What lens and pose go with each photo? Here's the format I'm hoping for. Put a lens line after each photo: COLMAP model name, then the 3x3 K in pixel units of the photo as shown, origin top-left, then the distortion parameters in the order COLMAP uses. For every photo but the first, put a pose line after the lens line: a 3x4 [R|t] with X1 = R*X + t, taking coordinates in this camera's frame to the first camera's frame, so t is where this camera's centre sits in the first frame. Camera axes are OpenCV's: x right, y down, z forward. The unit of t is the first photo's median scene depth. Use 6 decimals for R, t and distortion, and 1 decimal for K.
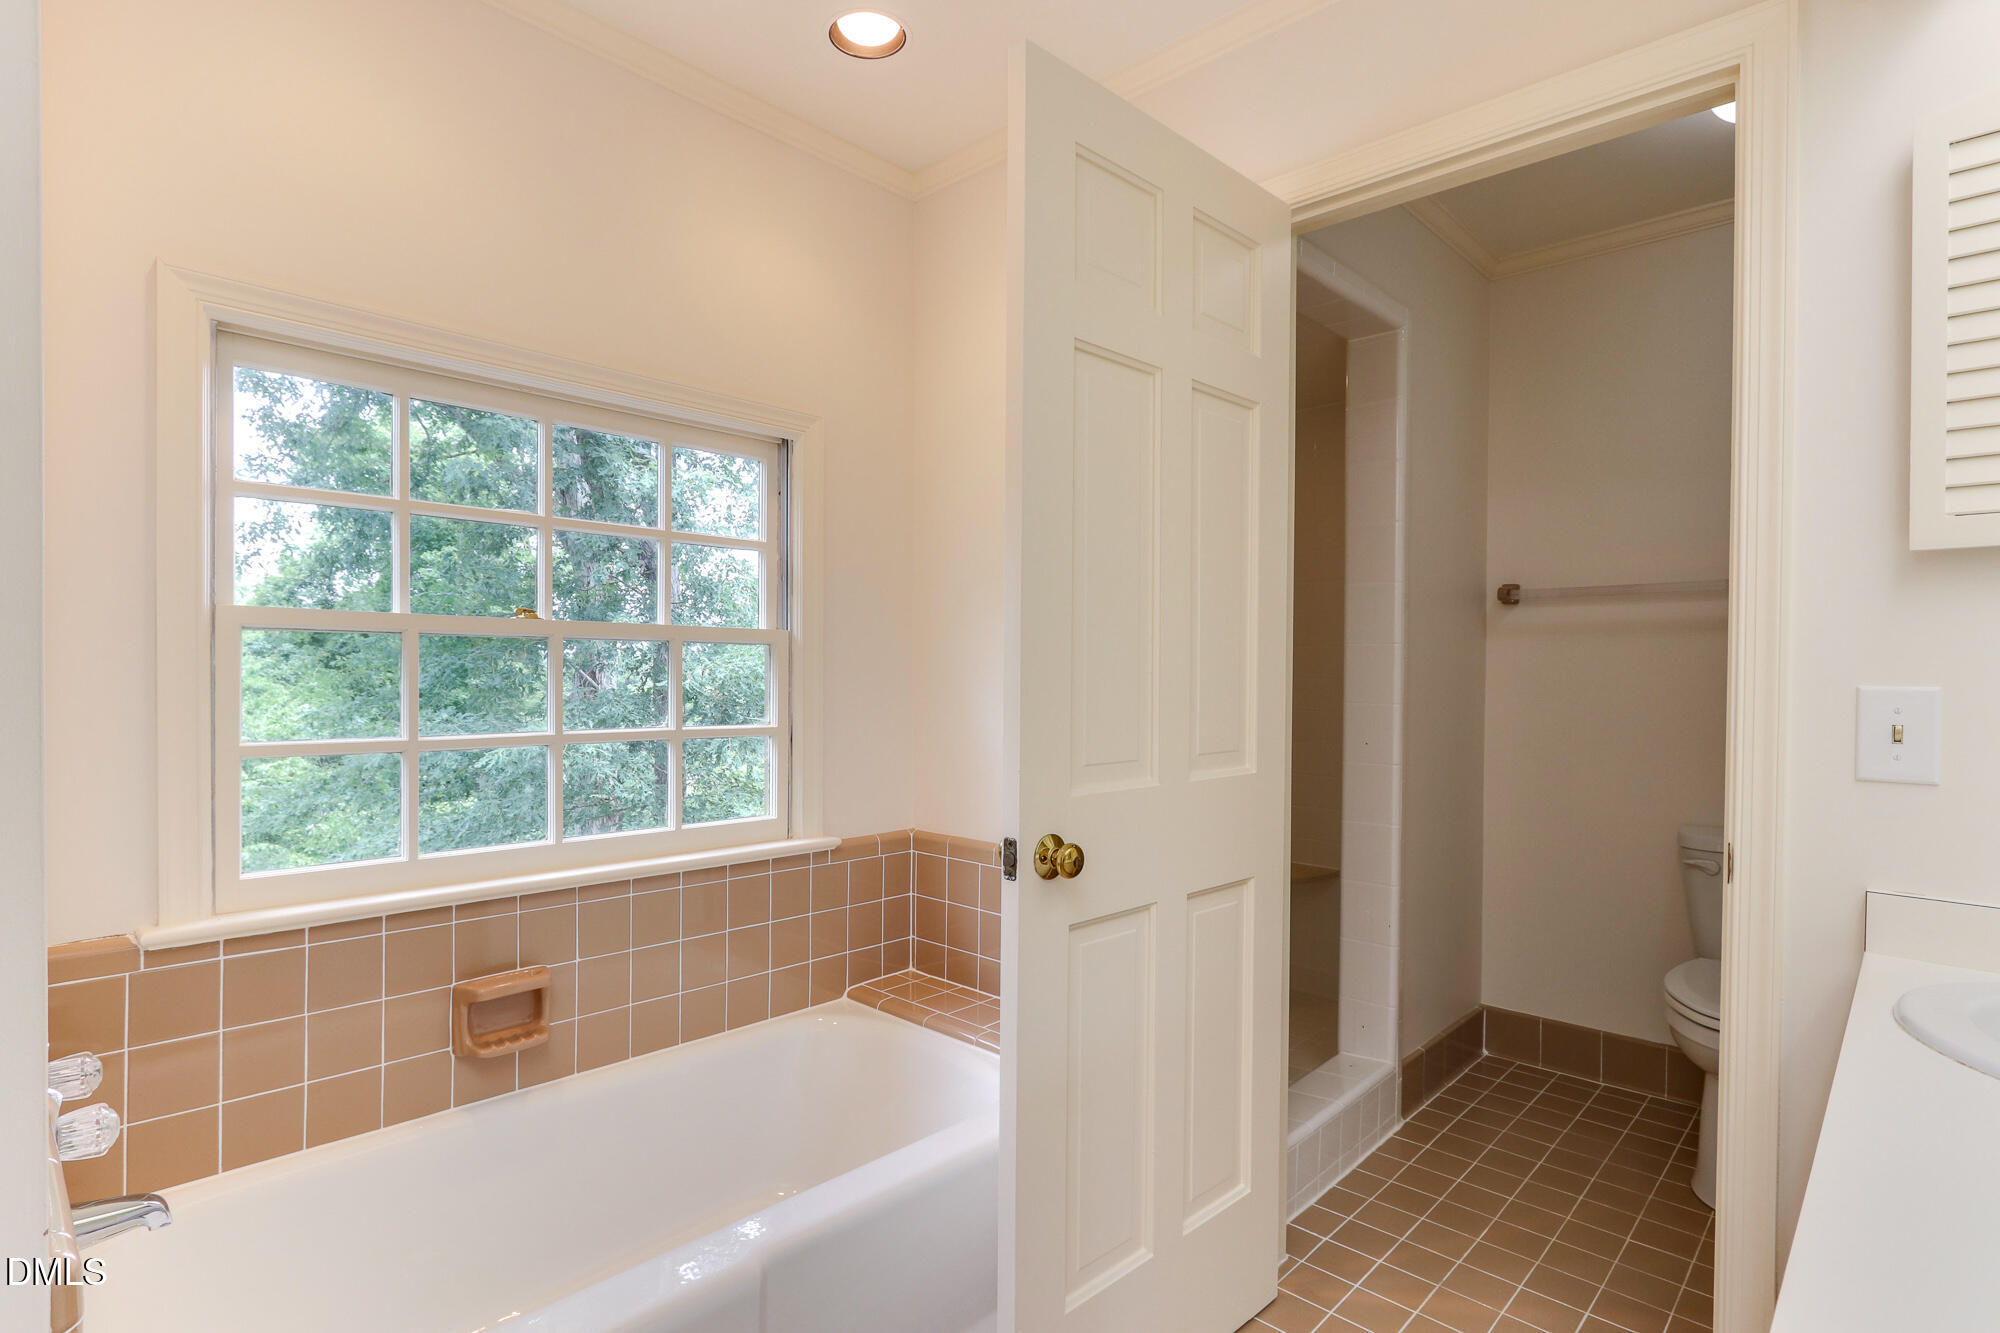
lens RADIAL K [[1002.8, 0, 996.7], [0, 1002.8, 674.6], [0, 0, 1]] dist [-0.014395, 0.013463]
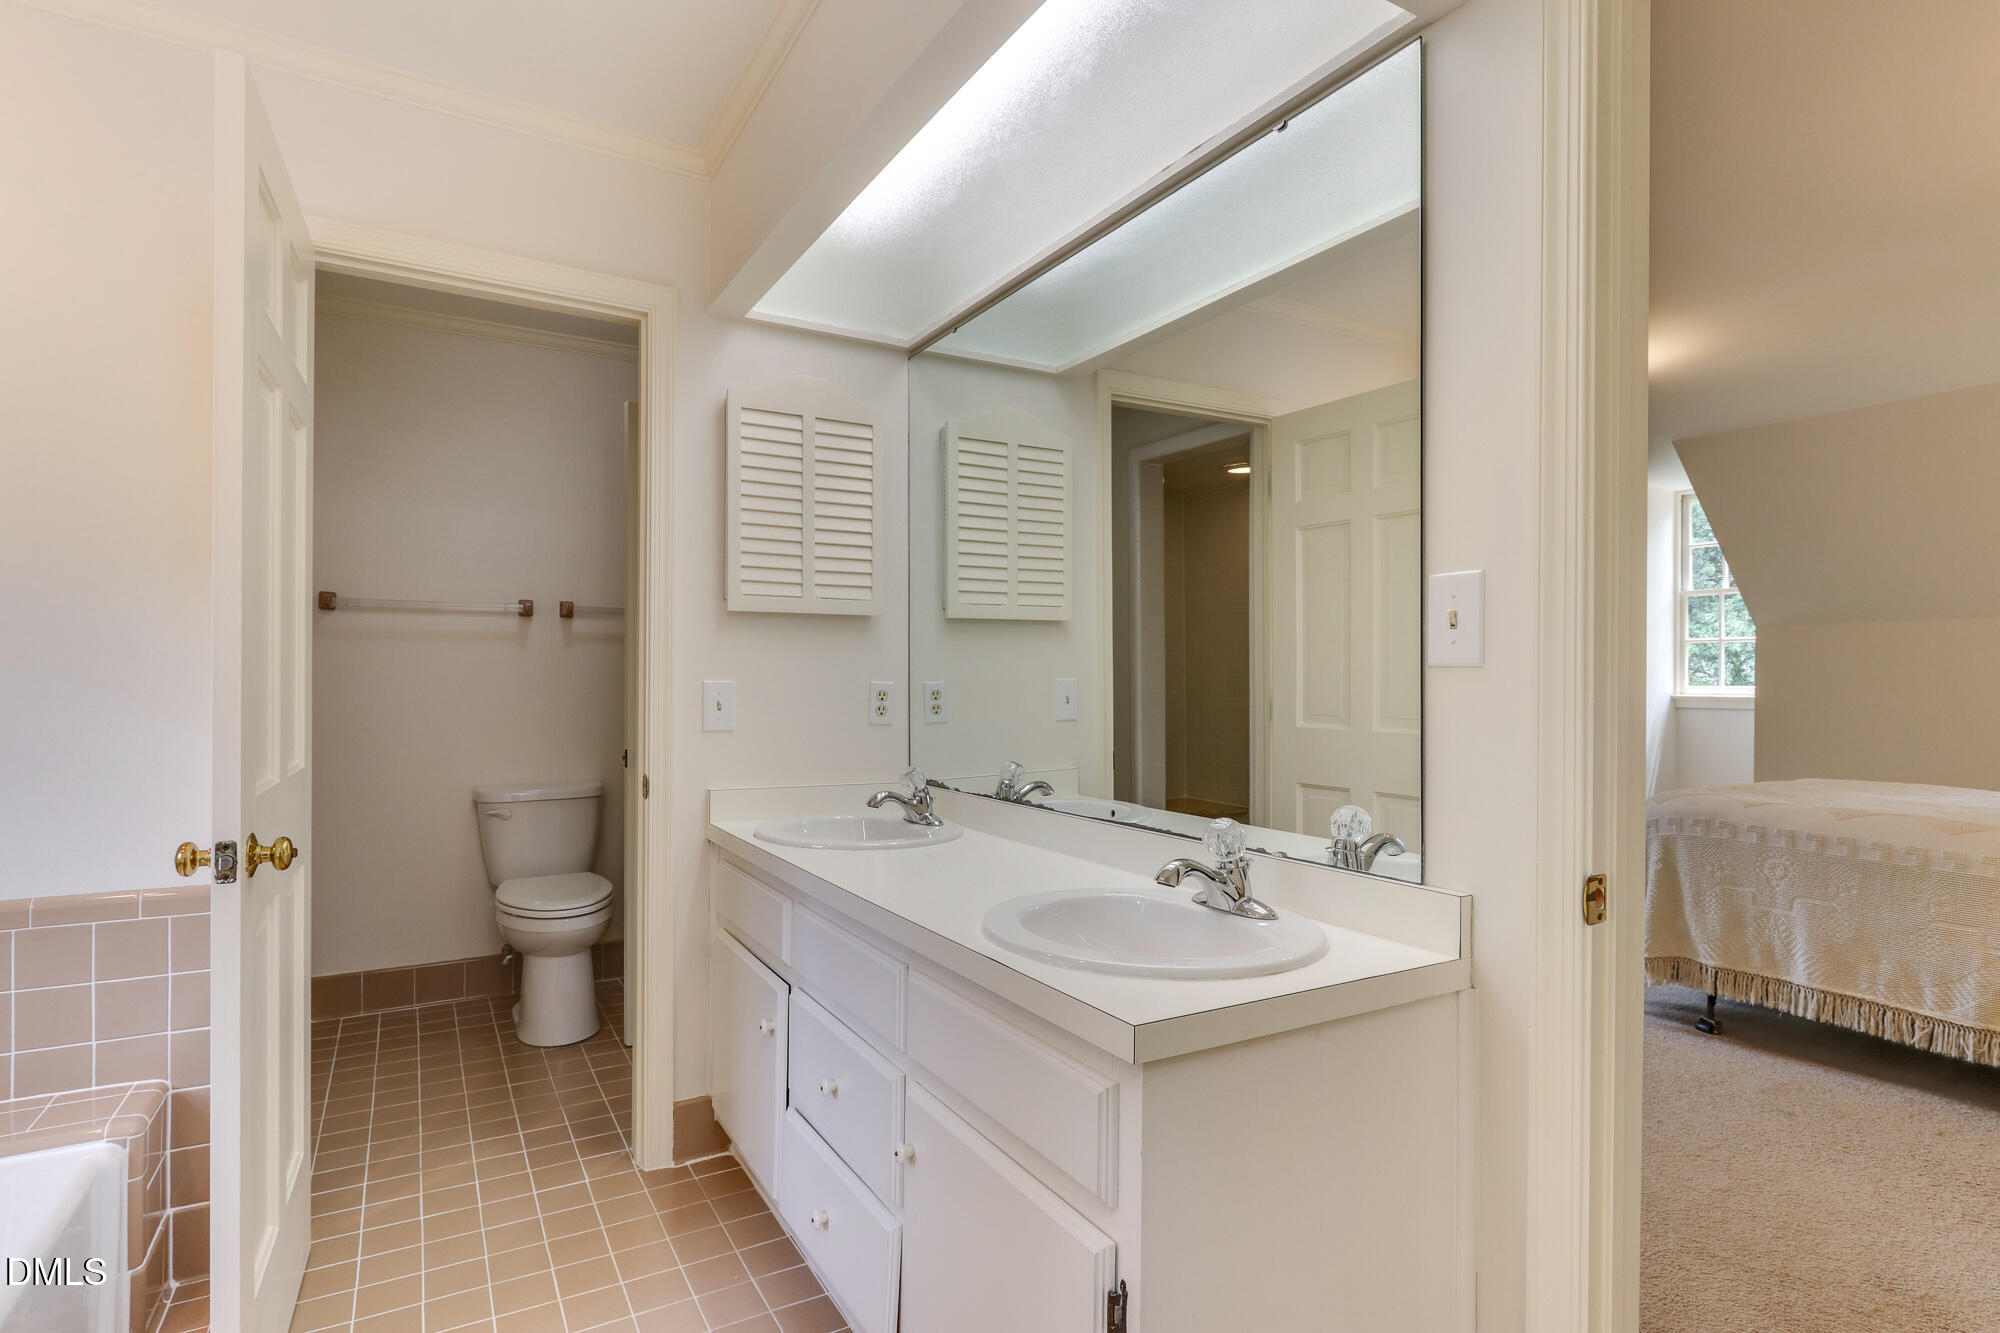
lens RADIAL K [[1002.8, 0, 996.7], [0, 1002.8, 674.6], [0, 0, 1]] dist [-0.014395, 0.013463]
pose [[0.253145, -0.007001, 0.967403, -0.563216], [0.000864, 0.999975, 0.007011, -0.008900], [-0.967428, -0.000939, 0.253145, 0.003314]]
